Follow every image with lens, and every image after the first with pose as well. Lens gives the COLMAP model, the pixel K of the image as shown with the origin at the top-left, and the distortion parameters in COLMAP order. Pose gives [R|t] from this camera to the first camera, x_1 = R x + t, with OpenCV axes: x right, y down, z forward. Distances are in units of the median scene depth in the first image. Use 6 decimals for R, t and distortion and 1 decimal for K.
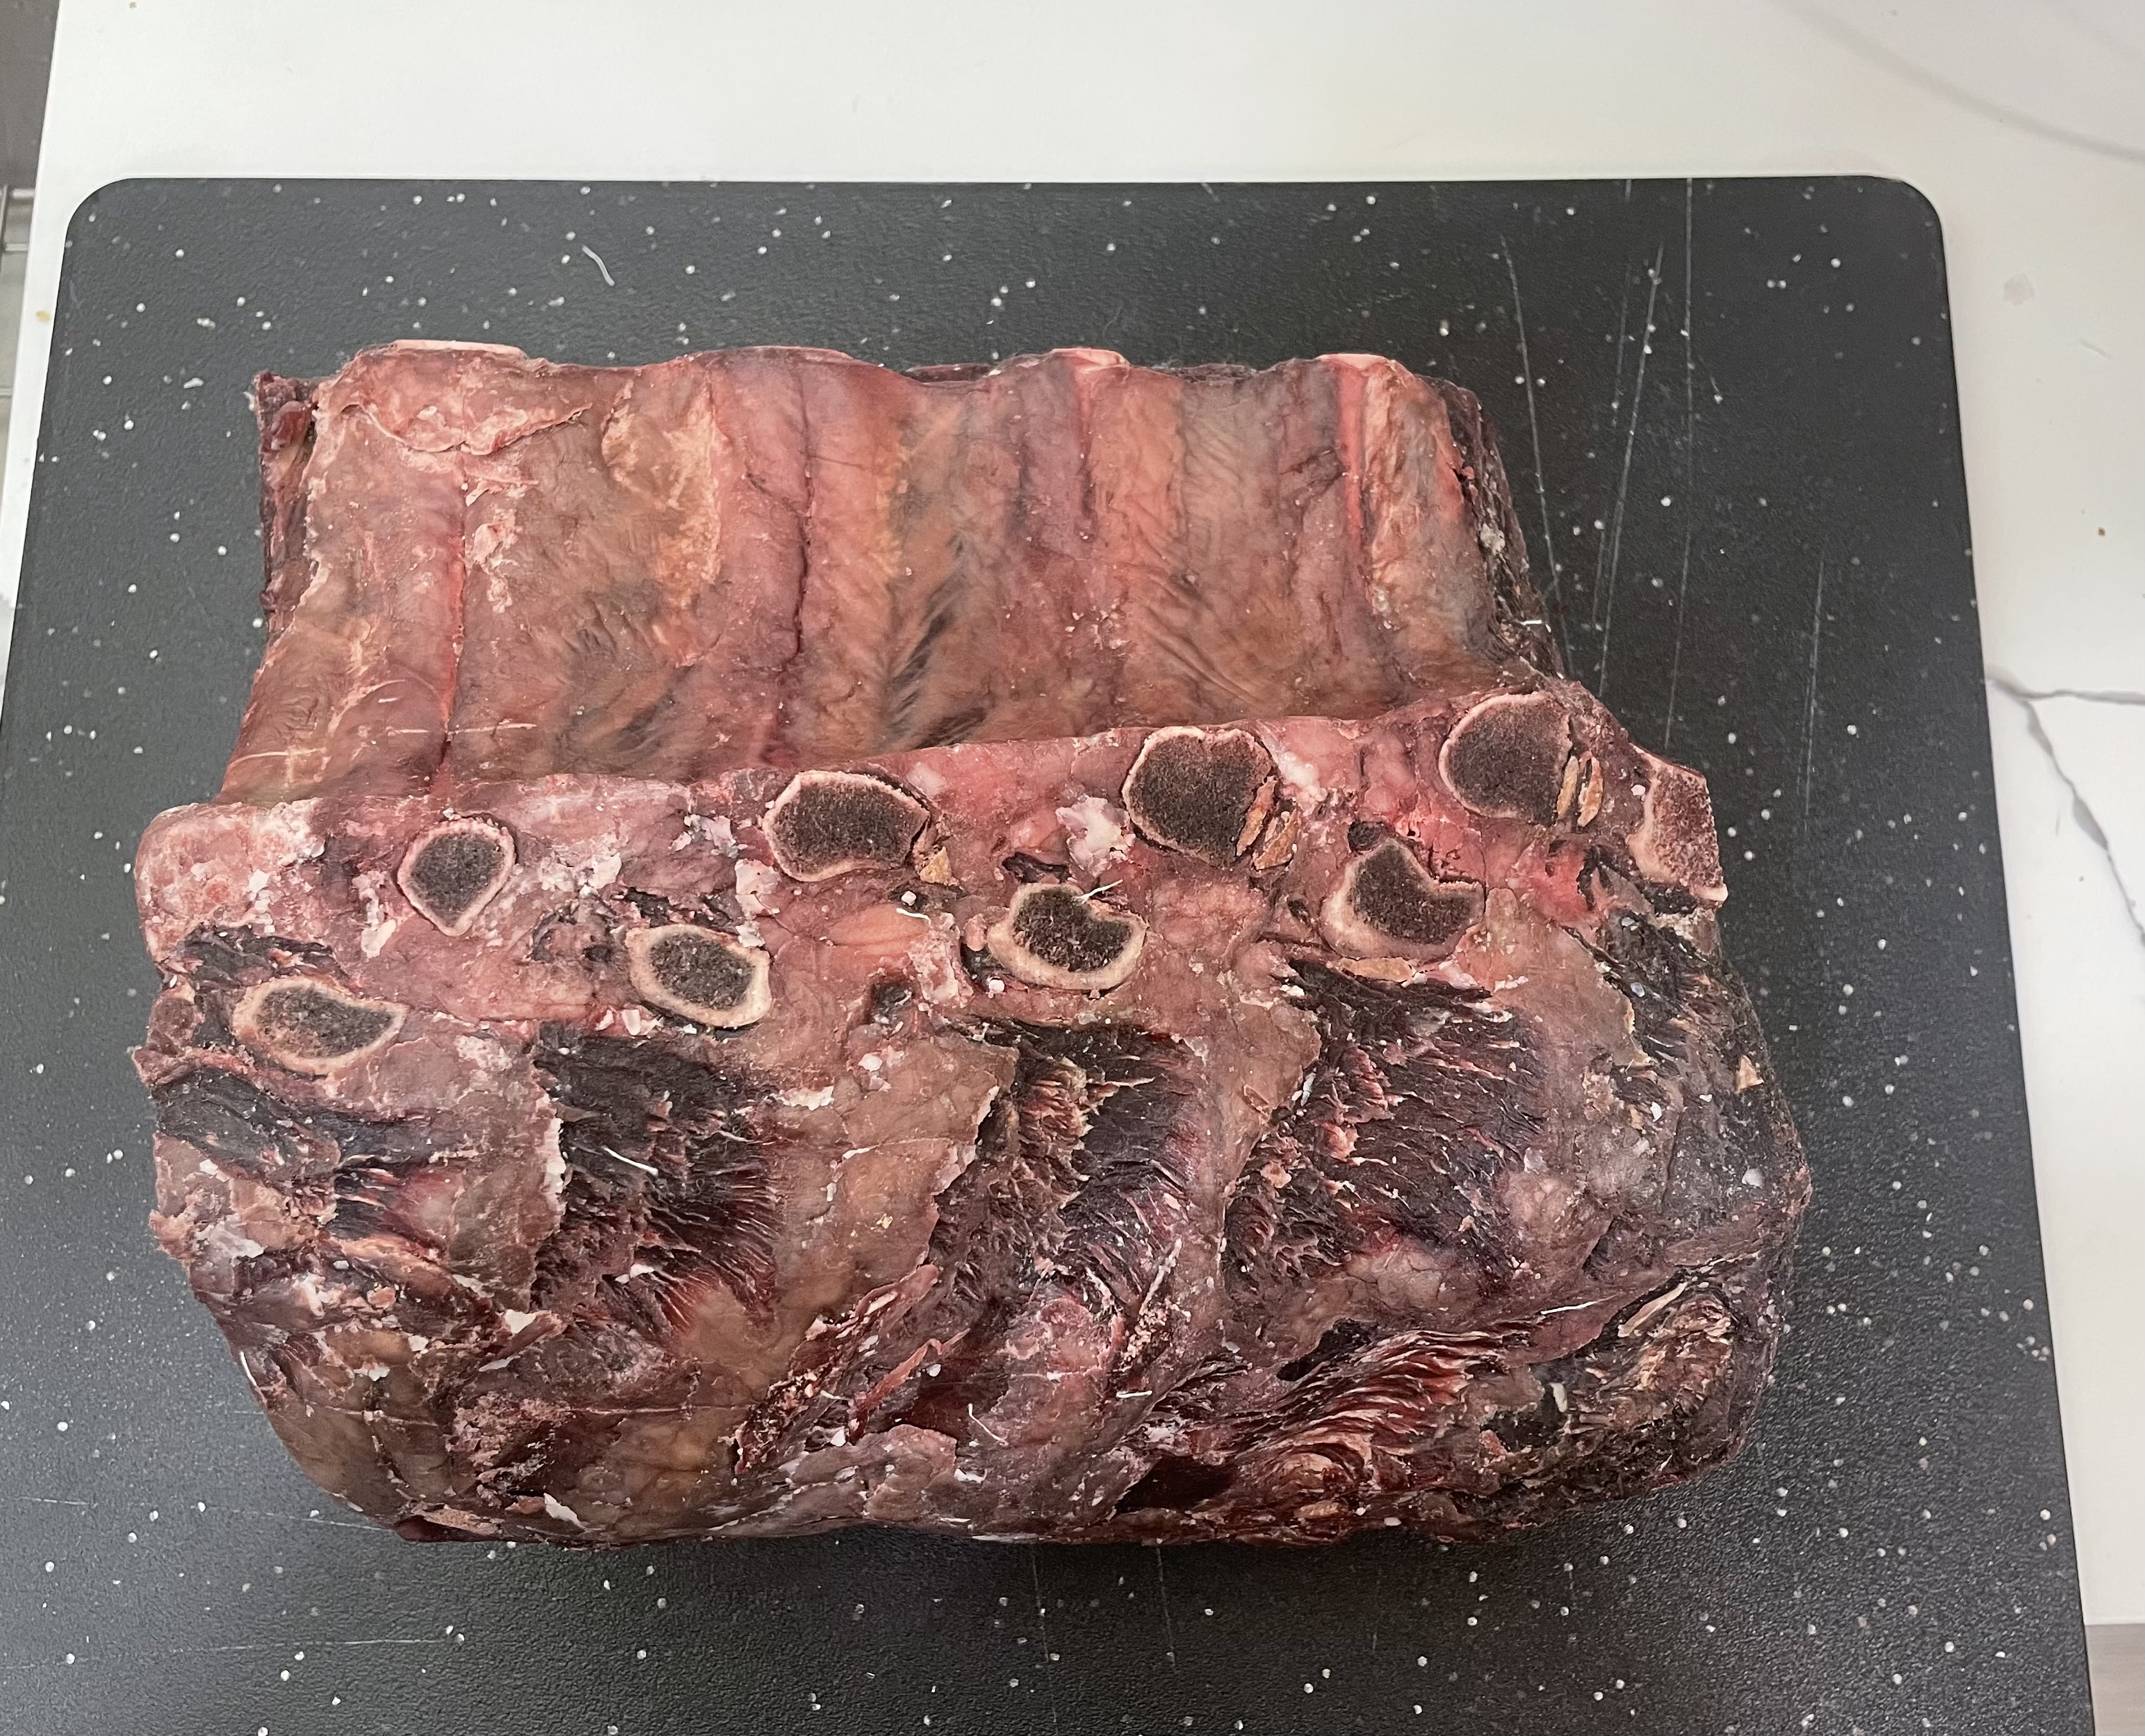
lens RADIAL K [[1766.5, 0, 1070.1], [0, 1766.5, 865.1], [0, 0, 1]] dist [0.017643, 0.006036]
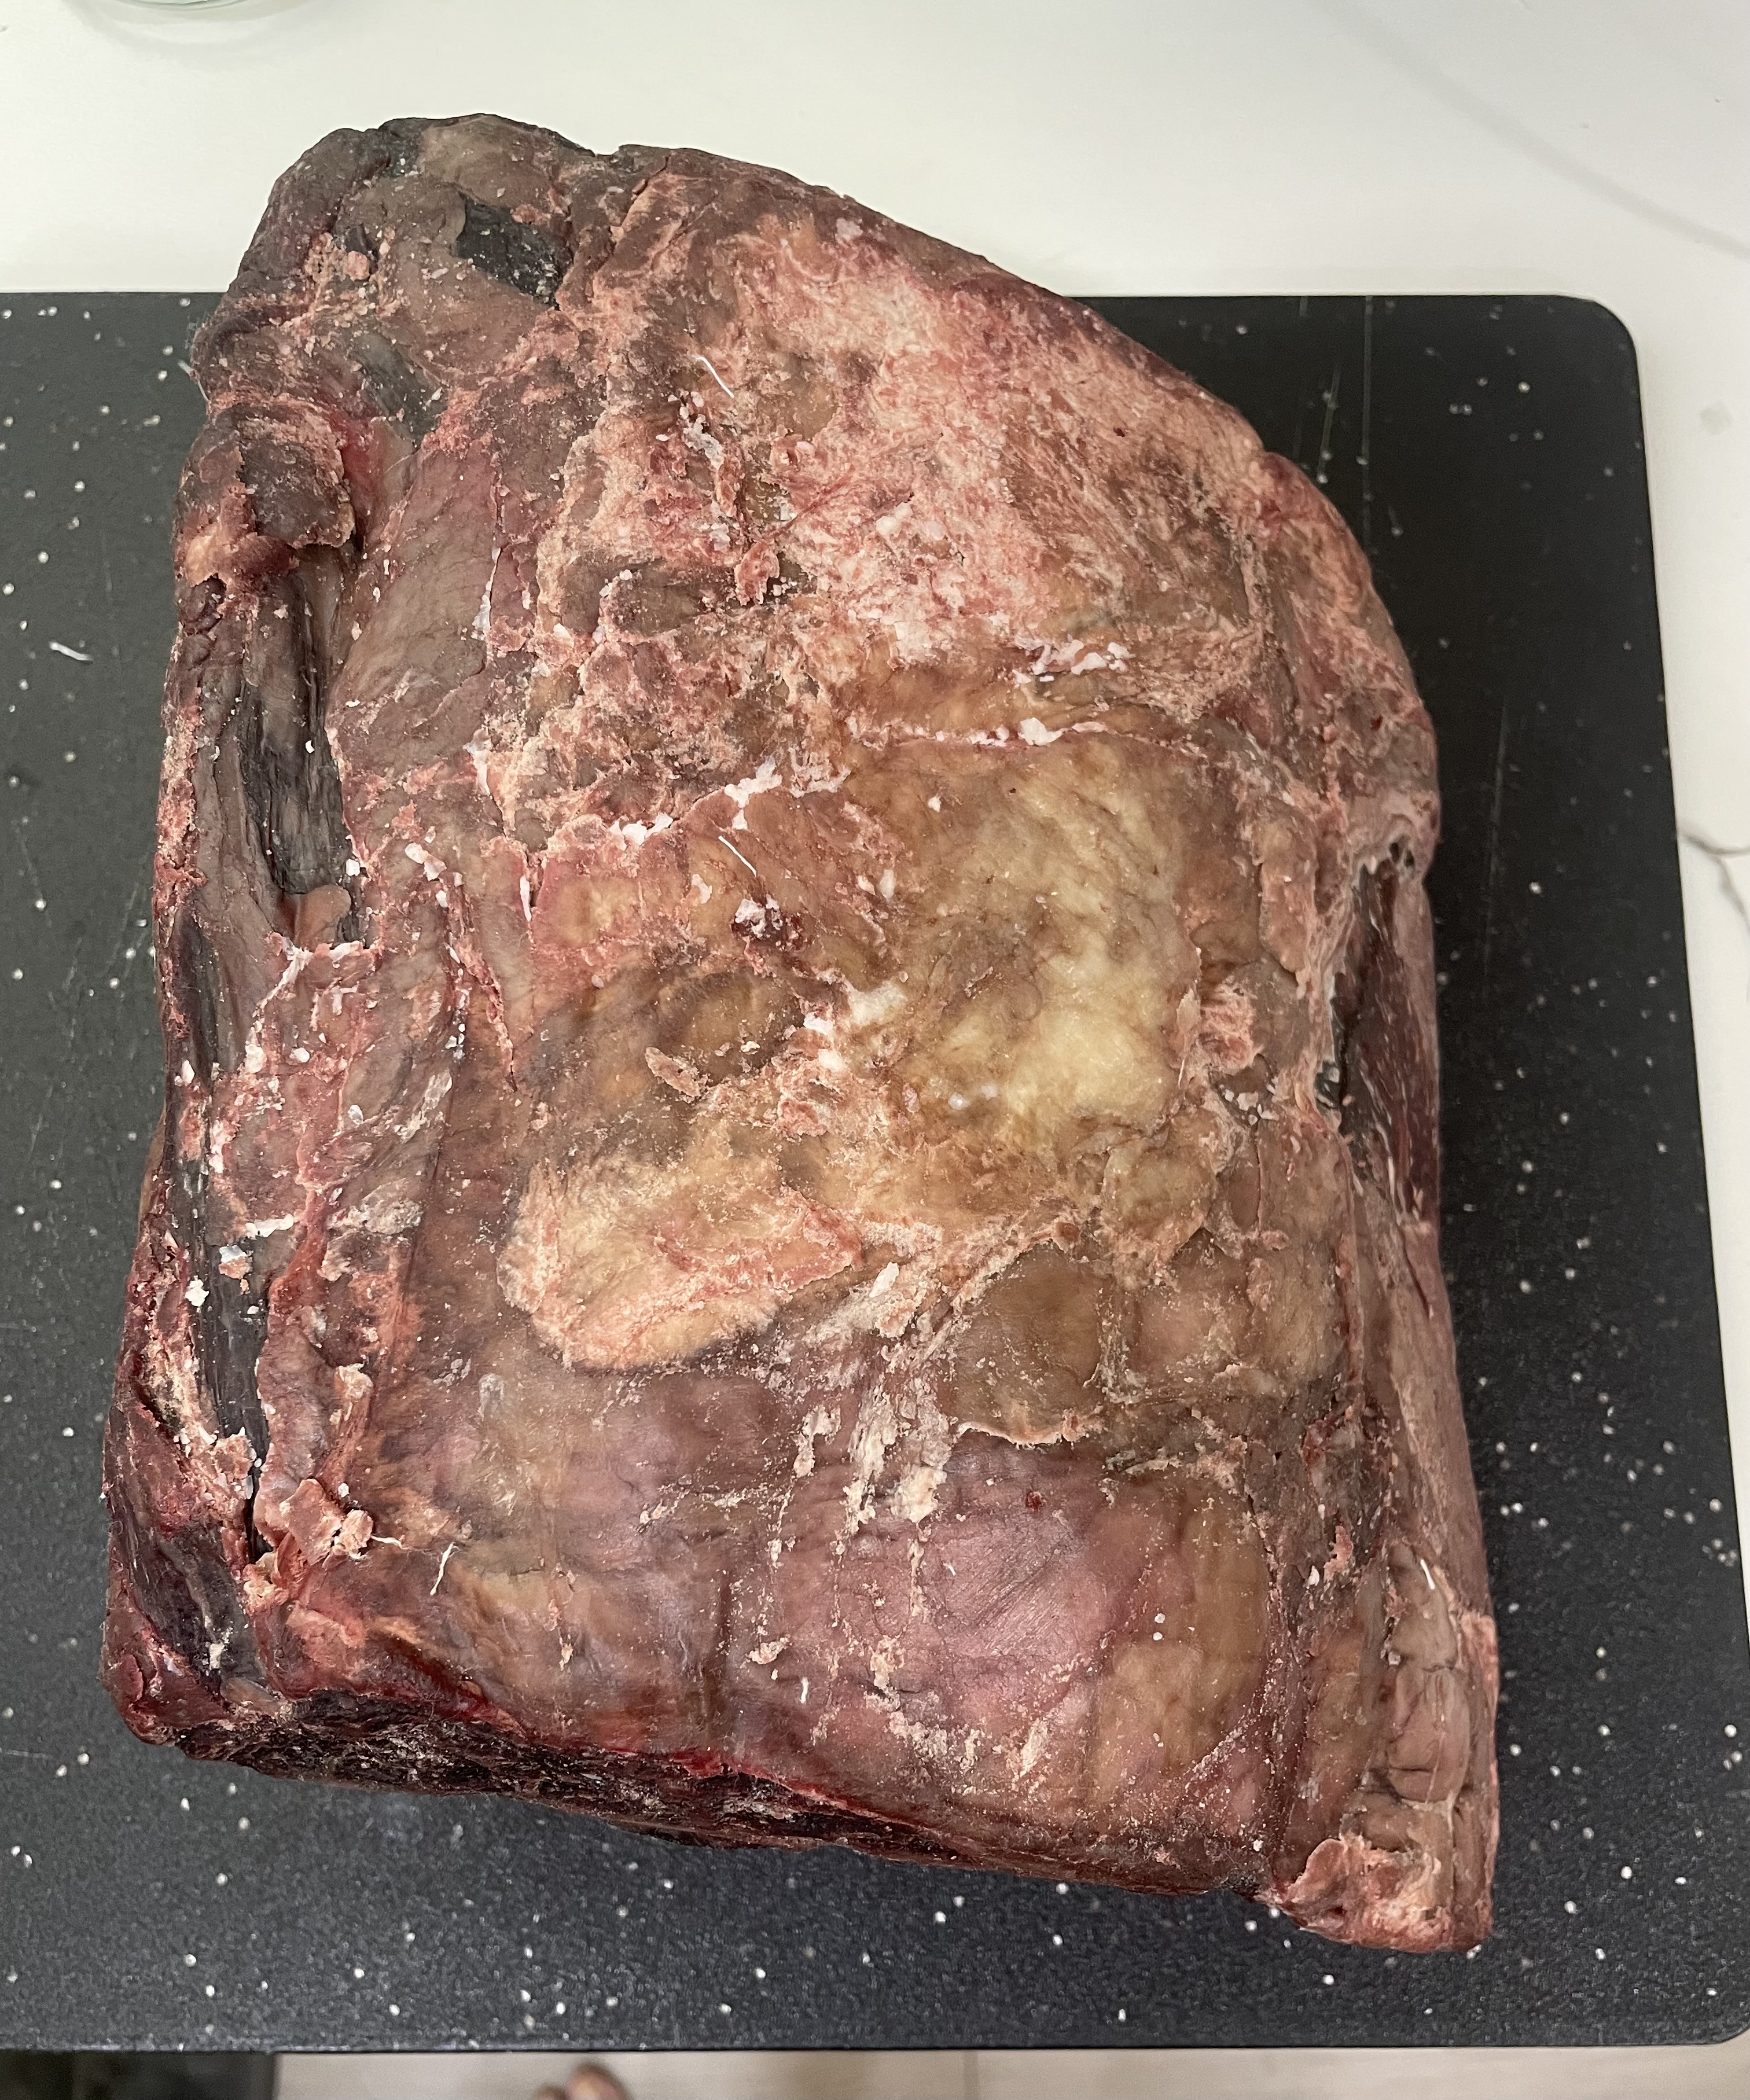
lens RADIAL K [[1739.0, 0, 878.1], [0, 1739.0, 1050.4], [0, 0, 1]] dist [0.003633, 0.001873]
pose [[0.995094, 0.013018, 0.098070, 0.009013], [-0.013272, 0.999910, 0.001941, 0.011970], [-0.098036, -0.003233, 0.995178, 0.126304]]
